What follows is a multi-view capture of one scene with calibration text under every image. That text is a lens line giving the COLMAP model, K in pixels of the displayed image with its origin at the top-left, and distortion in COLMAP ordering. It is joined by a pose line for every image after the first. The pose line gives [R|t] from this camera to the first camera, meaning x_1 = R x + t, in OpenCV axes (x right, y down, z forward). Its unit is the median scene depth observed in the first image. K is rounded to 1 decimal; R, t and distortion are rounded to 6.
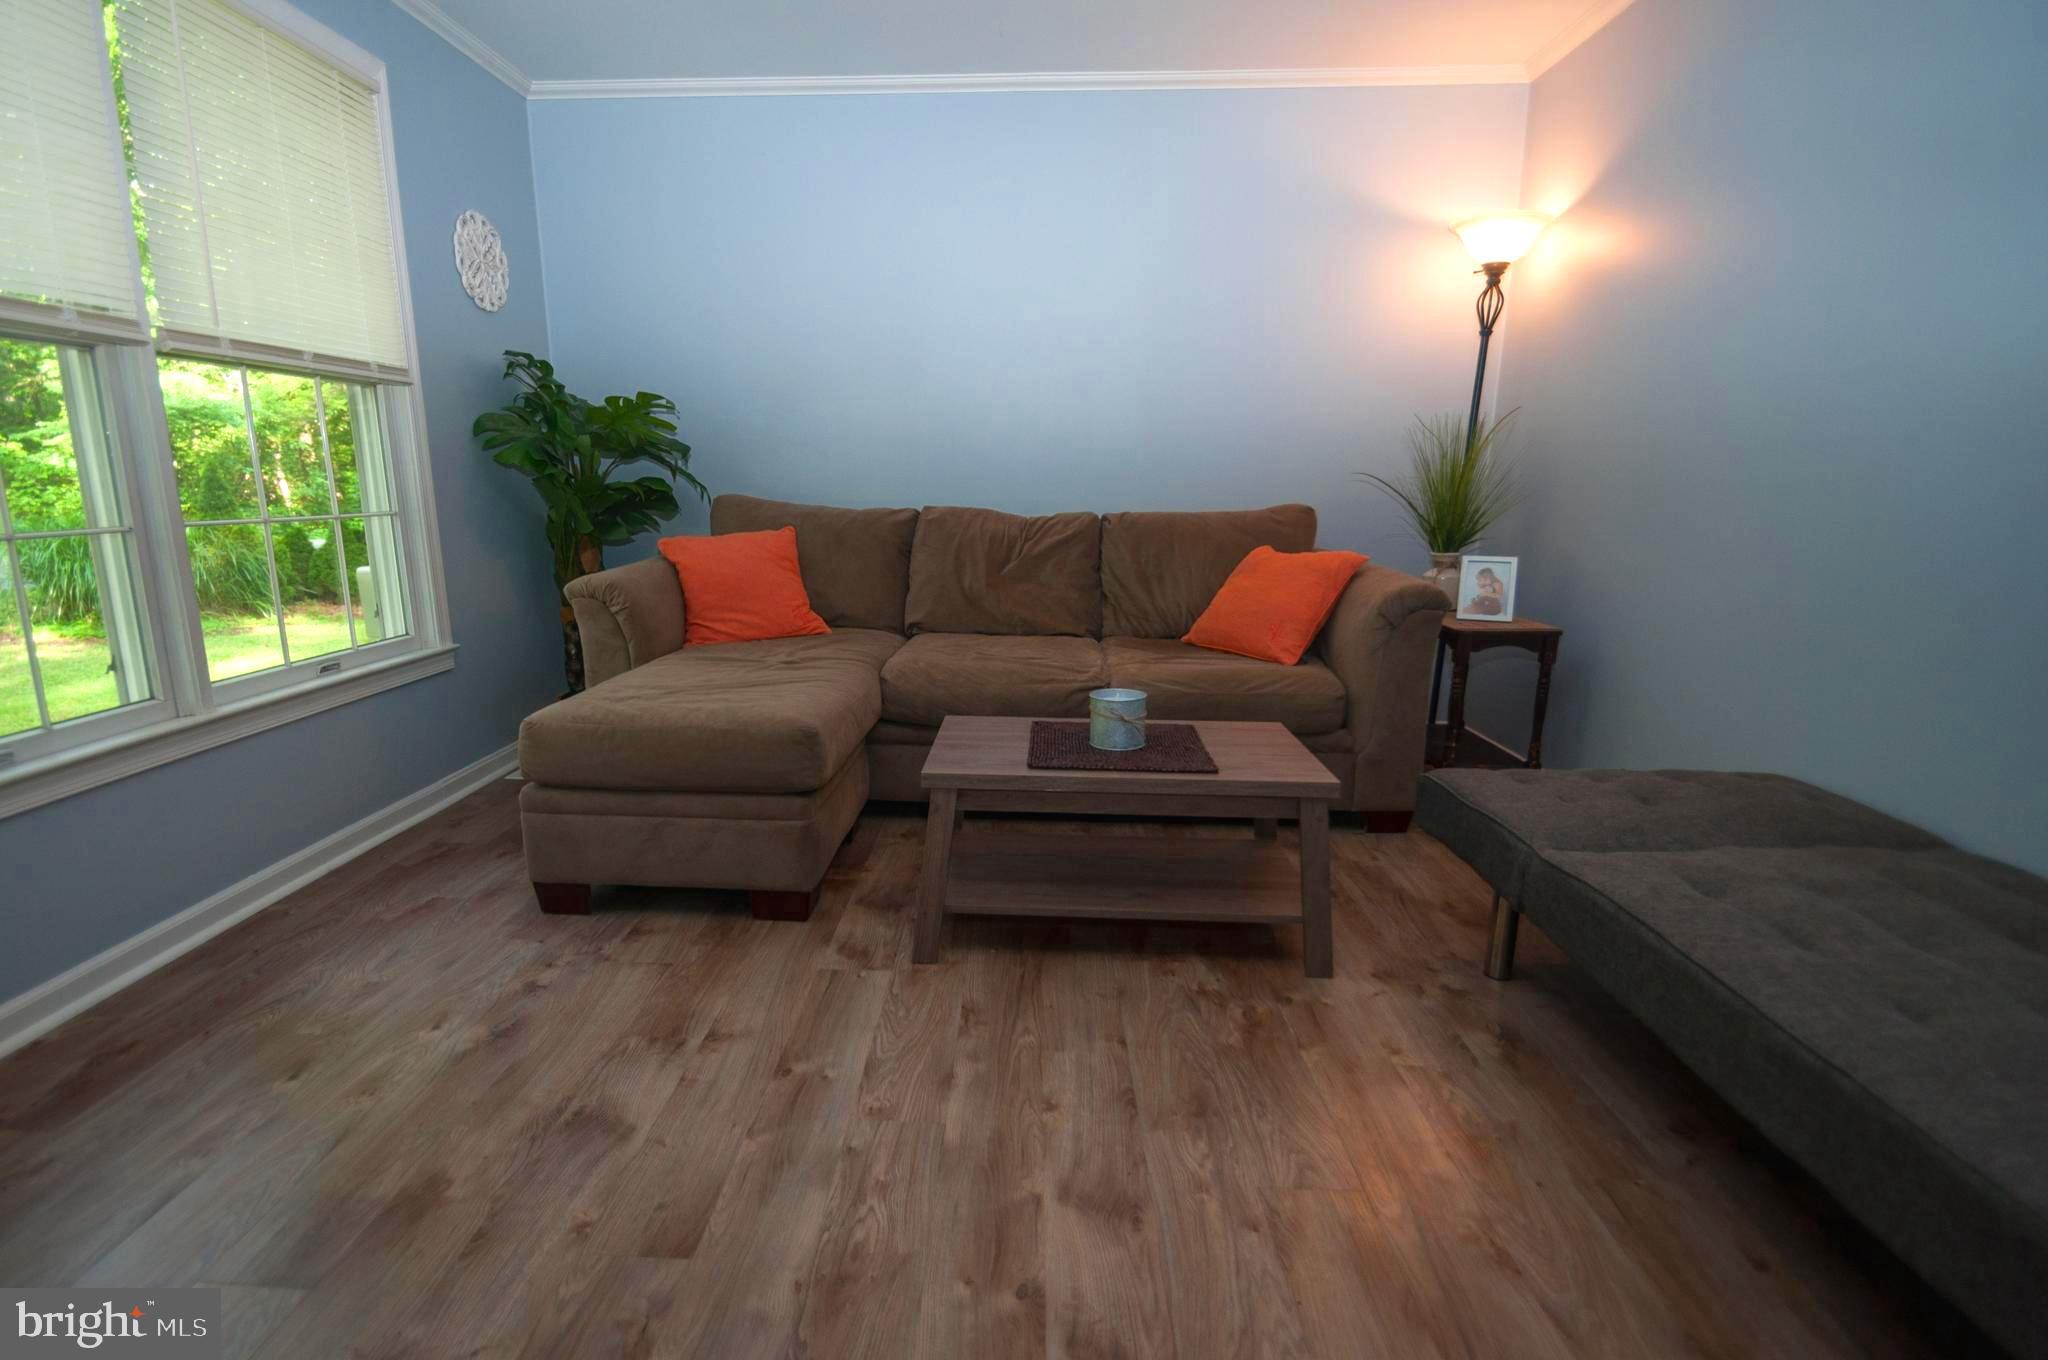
lens RADIAL K [[972.8, 0, 963.5], [0, 972.8, 701.4], [0, 0, 1]] dist [0.012070, -0.000091]
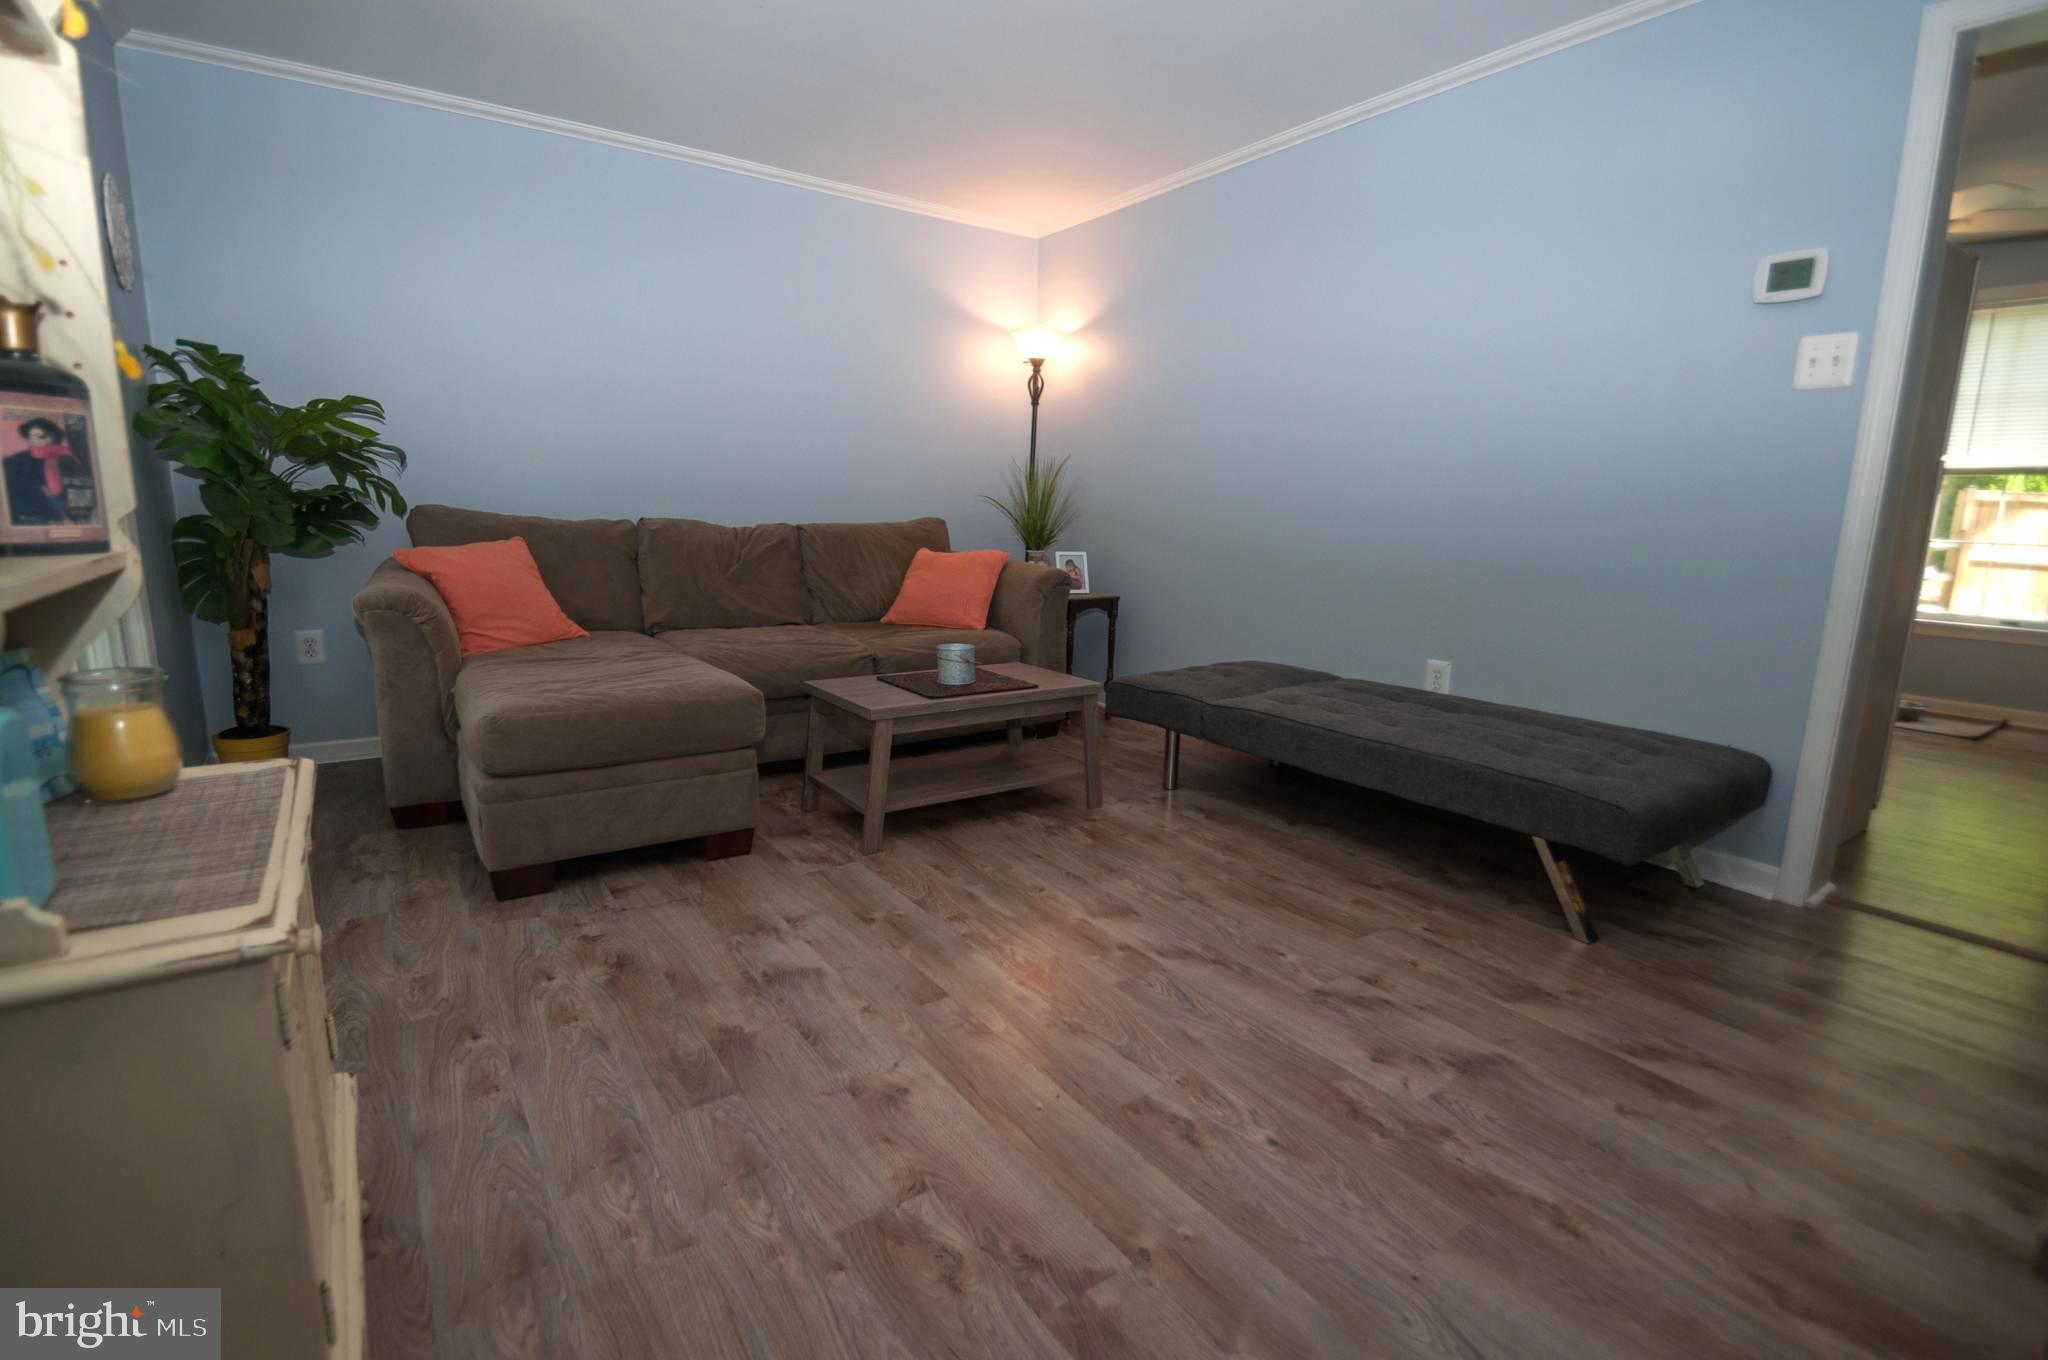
lens RADIAL K [[972.3, 0, 1005.9], [0, 972.3, 704.6], [0, 0, 1]] dist [0.001899, -0.000378]
pose [[0.786035, -0.112028, 0.607947, -0.537410], [0.118901, 0.992478, 0.029155, 0.035688], [-0.606640, 0.049369, 0.793442, -0.151821]]
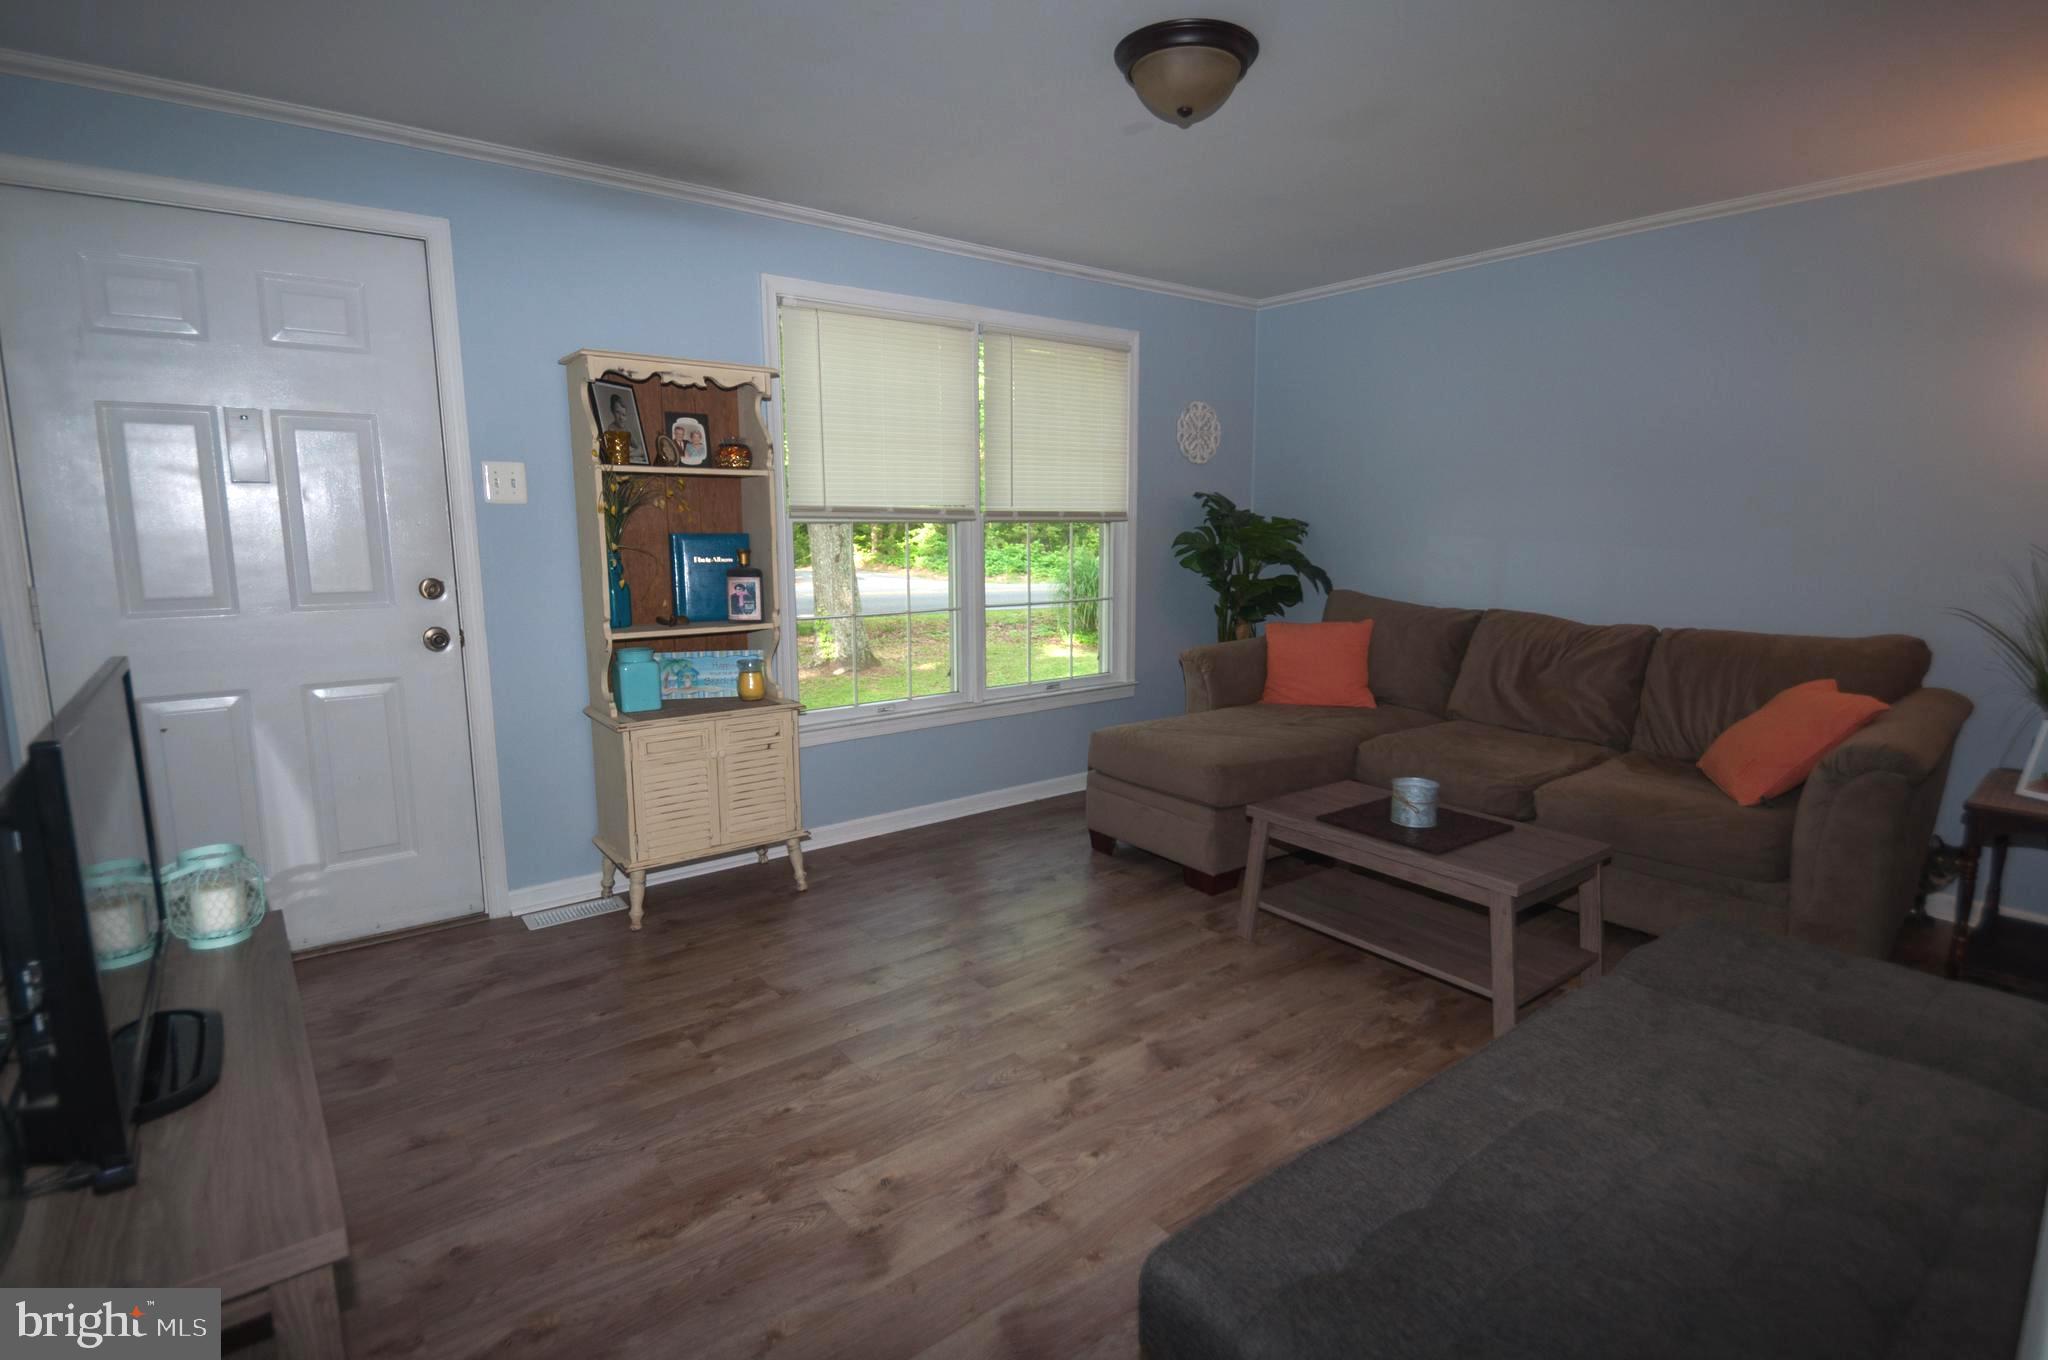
lens RADIAL K [[972.3, 0, 1005.9], [0, 972.3, 704.6], [0, 0, 1]] dist [0.001899, -0.000378]
pose [[0.649402, 0.137307, -0.747947, 0.595812], [-0.163428, 0.985781, 0.039073, -0.057218], [0.742677, 0.096861, 0.662608, -0.201331]]
